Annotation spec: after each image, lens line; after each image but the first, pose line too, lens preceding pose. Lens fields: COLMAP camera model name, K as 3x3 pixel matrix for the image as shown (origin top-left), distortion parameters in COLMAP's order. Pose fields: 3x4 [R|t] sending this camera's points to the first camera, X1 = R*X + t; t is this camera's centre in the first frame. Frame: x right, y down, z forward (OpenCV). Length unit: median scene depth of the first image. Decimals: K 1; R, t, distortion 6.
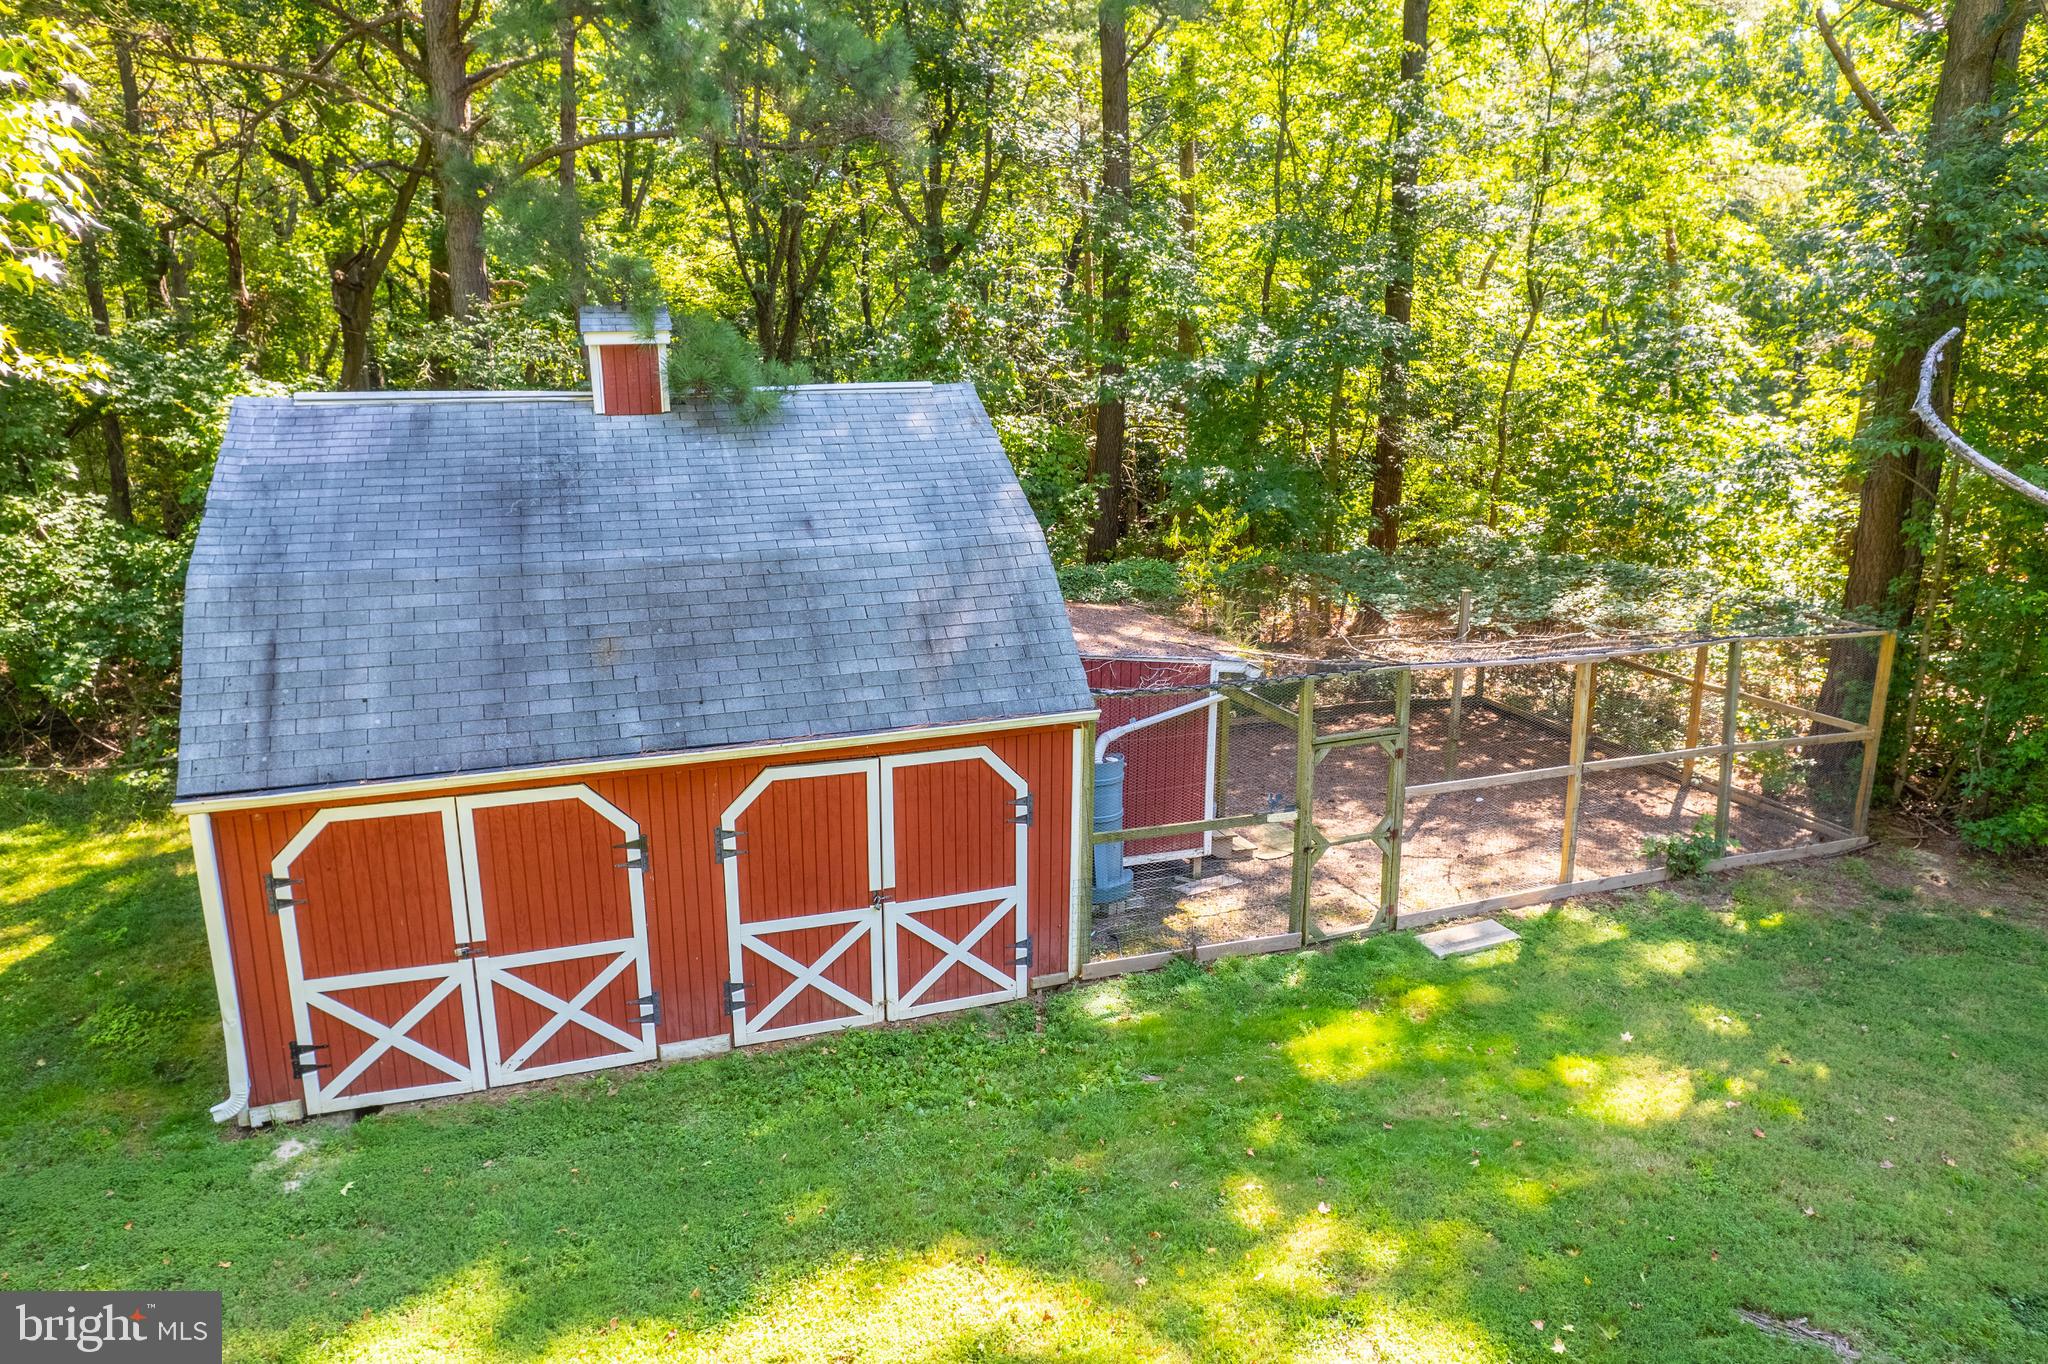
lens RADIAL K [[1312.5, 0, 1028.6], [0, 1312.5, 696.3], [0, 0, 1]] dist [-0.085552, 0.071684]
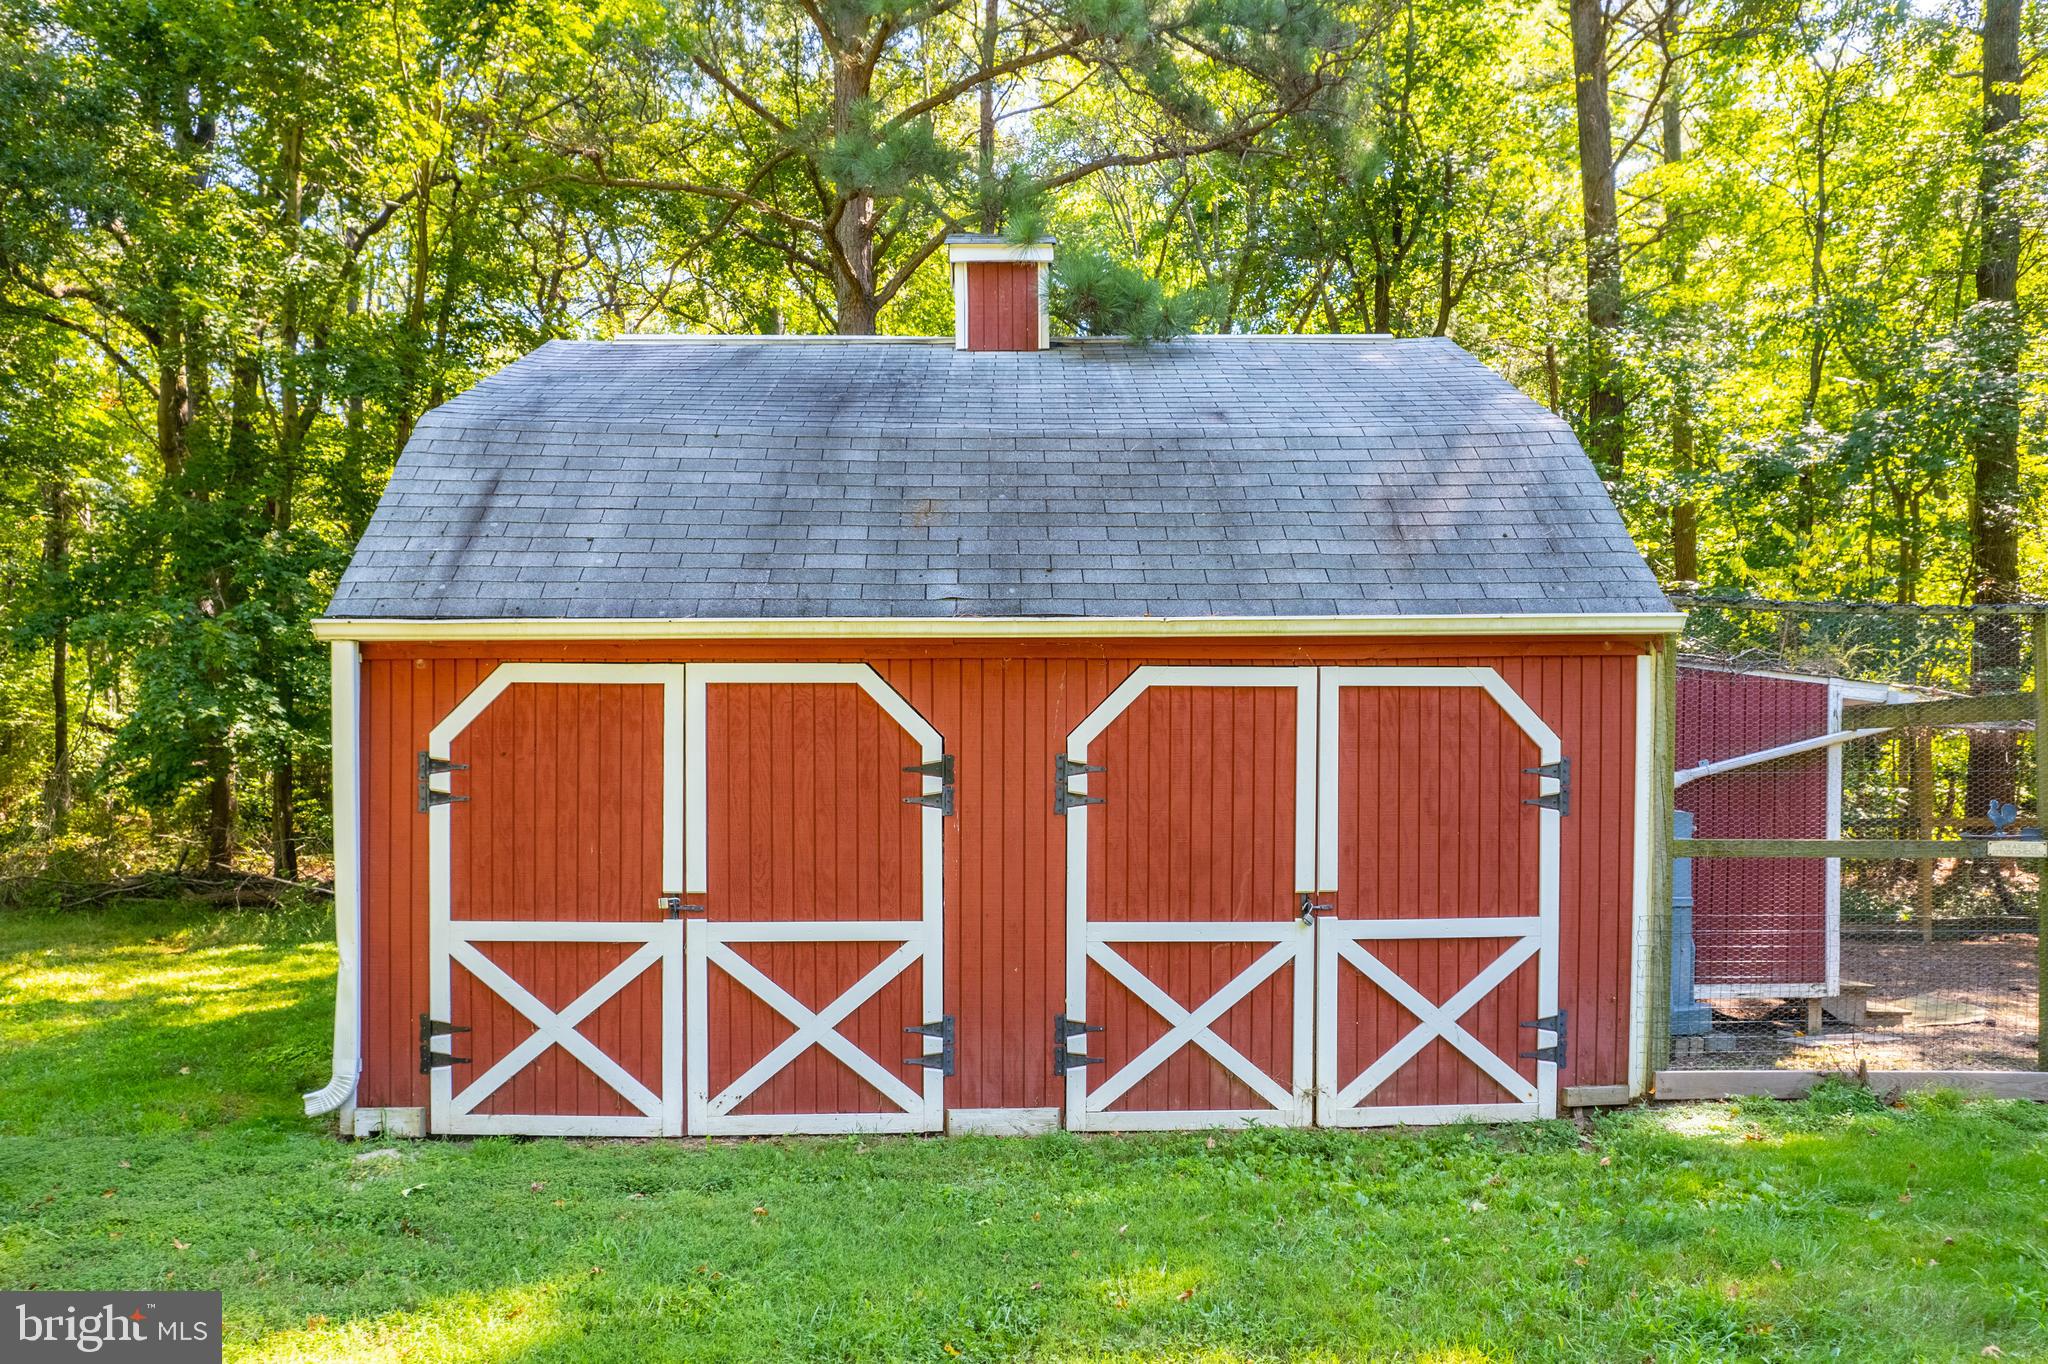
lens RADIAL K [[1385.6, 0, 1027.7], [0, 1385.6, 754.9], [0, 0, 1]] dist [-0.045195, -0.002732]
pose [[0.952808, 0.001593, -0.303569, -0.045043], [-0.070433, 0.973859, -0.215958, 0.242328], [0.295290, 0.227148, 0.928013, 0.350398]]
